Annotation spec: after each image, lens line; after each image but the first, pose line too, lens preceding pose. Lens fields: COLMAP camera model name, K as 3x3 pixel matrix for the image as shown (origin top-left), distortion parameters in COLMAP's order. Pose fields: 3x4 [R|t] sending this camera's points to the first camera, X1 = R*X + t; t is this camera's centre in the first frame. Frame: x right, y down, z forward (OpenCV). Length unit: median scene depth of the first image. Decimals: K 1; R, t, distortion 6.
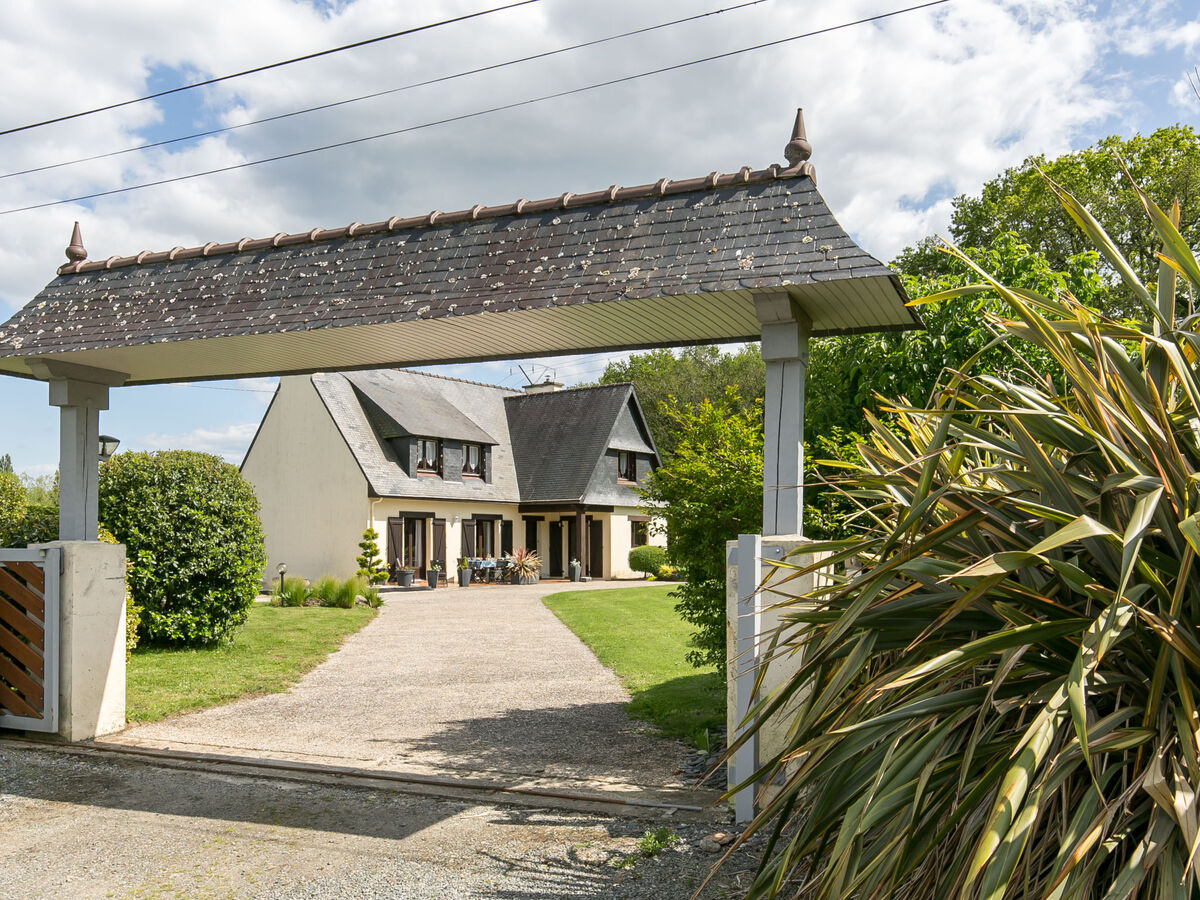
lens RADIAL K [[1012.3, 0, 600.0], [0, 1012.3, 450.0], [0, 0, 1]] dist [0.004867, 0.013576]
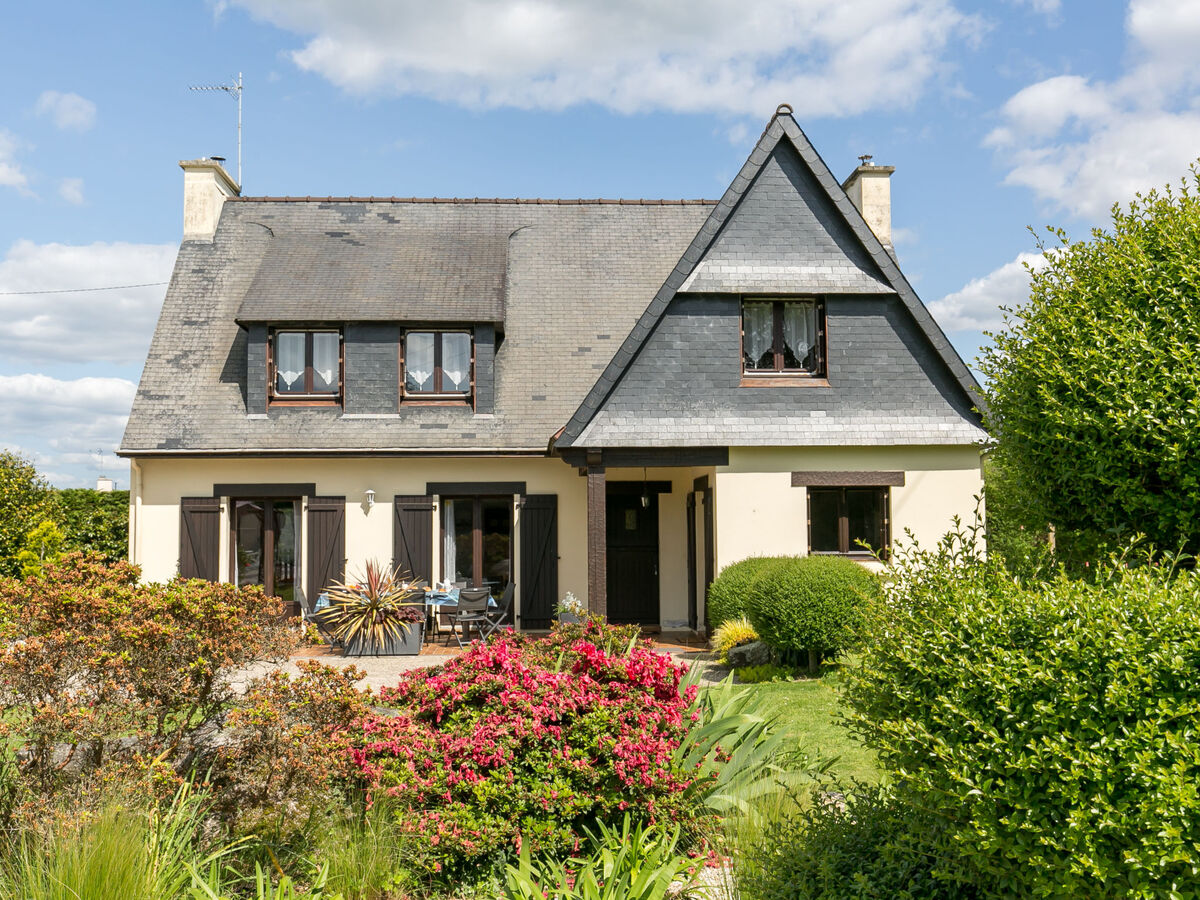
lens RADIAL K [[1281.2, 0, 600.0], [0, 1281.2, 450.0], [0, 0, 1]] dist [0.015051, 0.003860]
pose [[0.664731, -0.047685, -0.745559, 0.339333], [0.080055, 0.996761, 0.007624, 0.049805], [0.742781, -0.064754, 0.666396, 0.673460]]
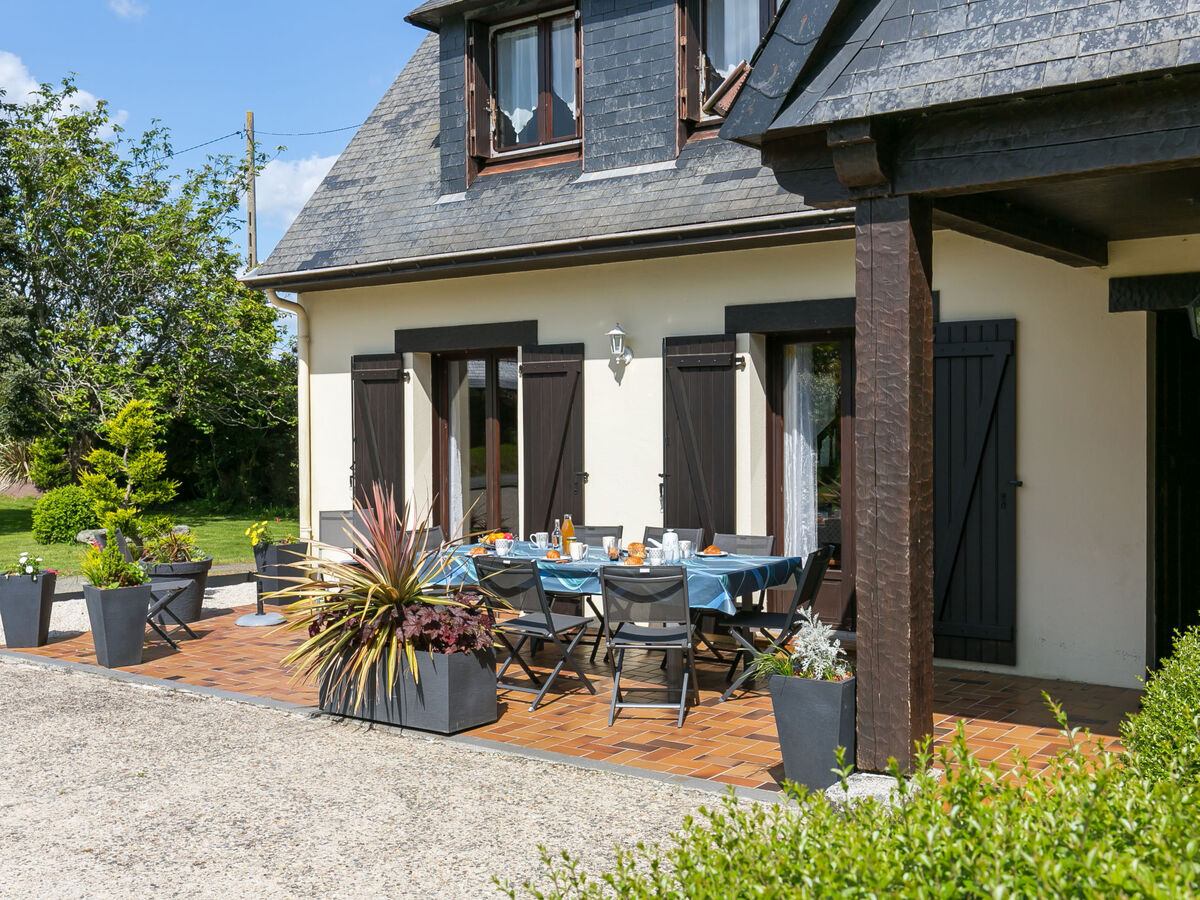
lens RADIAL K [[1281.2, 0, 600.0], [0, 1281.2, 450.0], [0, 0, 1]] dist [0.015051, 0.003860]
pose [[0.029993, 0.025750, -0.999218, 0.121966], [0.108002, 0.993732, 0.028850, 0.079793], [0.993698, -0.108783, 0.027024, 0.952826]]
